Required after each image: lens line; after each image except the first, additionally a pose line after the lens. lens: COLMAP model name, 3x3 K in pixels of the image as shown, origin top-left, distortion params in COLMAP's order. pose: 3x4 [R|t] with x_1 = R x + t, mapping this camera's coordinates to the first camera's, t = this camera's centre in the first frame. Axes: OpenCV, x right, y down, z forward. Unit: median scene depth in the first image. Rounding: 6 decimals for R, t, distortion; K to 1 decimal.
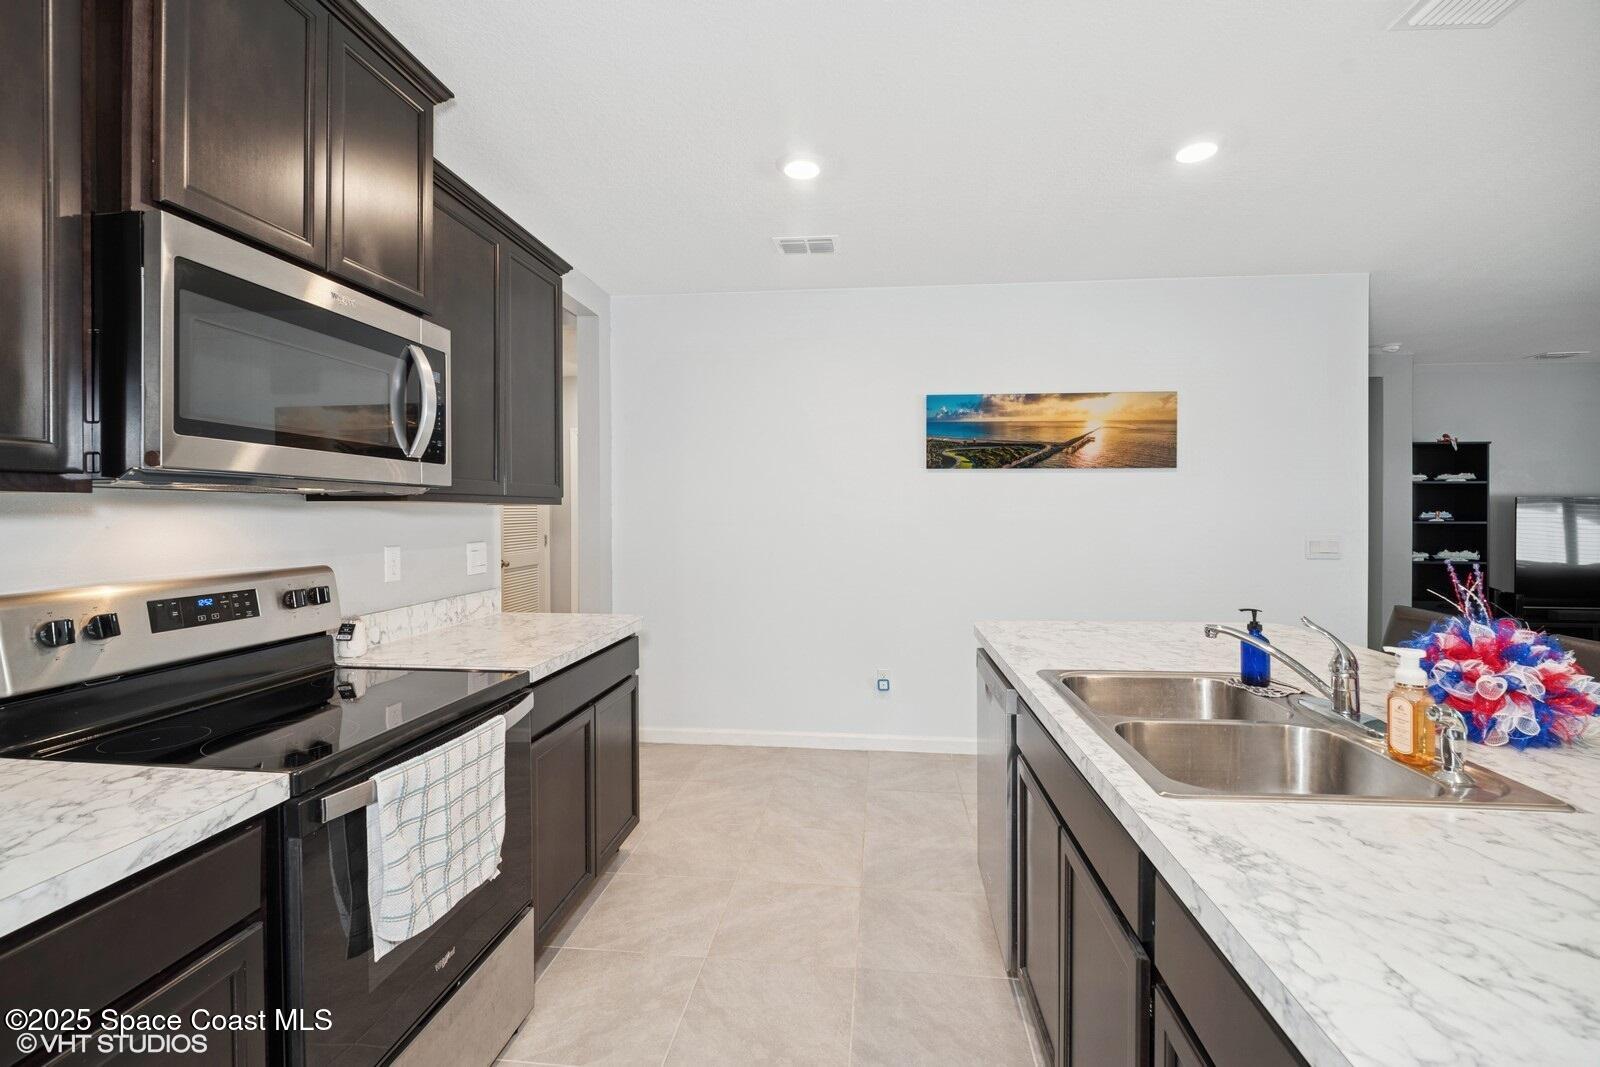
lens RADIAL K [[709.8, 0, 806.5], [0, 709.8, 519.7], [0, 0, 1]] dist [-0.002880, -0.000993]
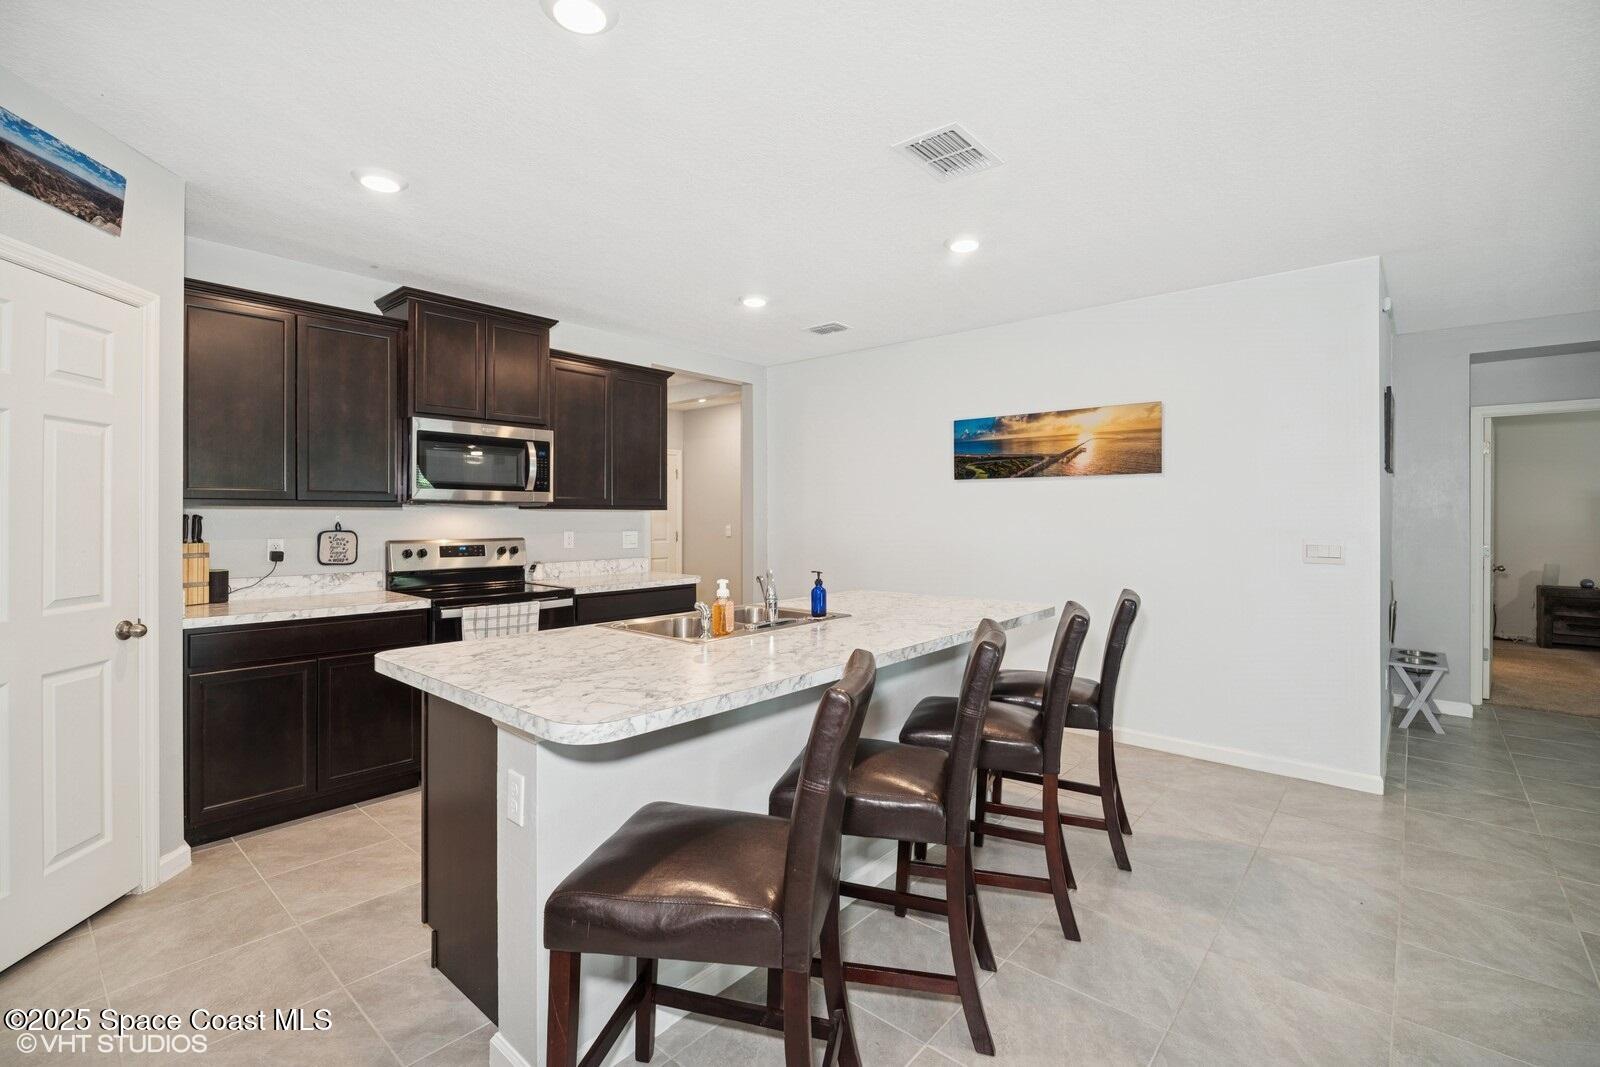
lens RADIAL K [[702.2, 0, 799.0], [0, 702.2, 516.7], [0, 0, 1]] dist [-0.006001, -0.000440]
pose [[0.822211, 0.002094, -0.569179, 0.666384], [-0.007509, 0.999946, -0.007168, 0.003942], [0.569134, 0.010168, 0.822182, -0.169789]]
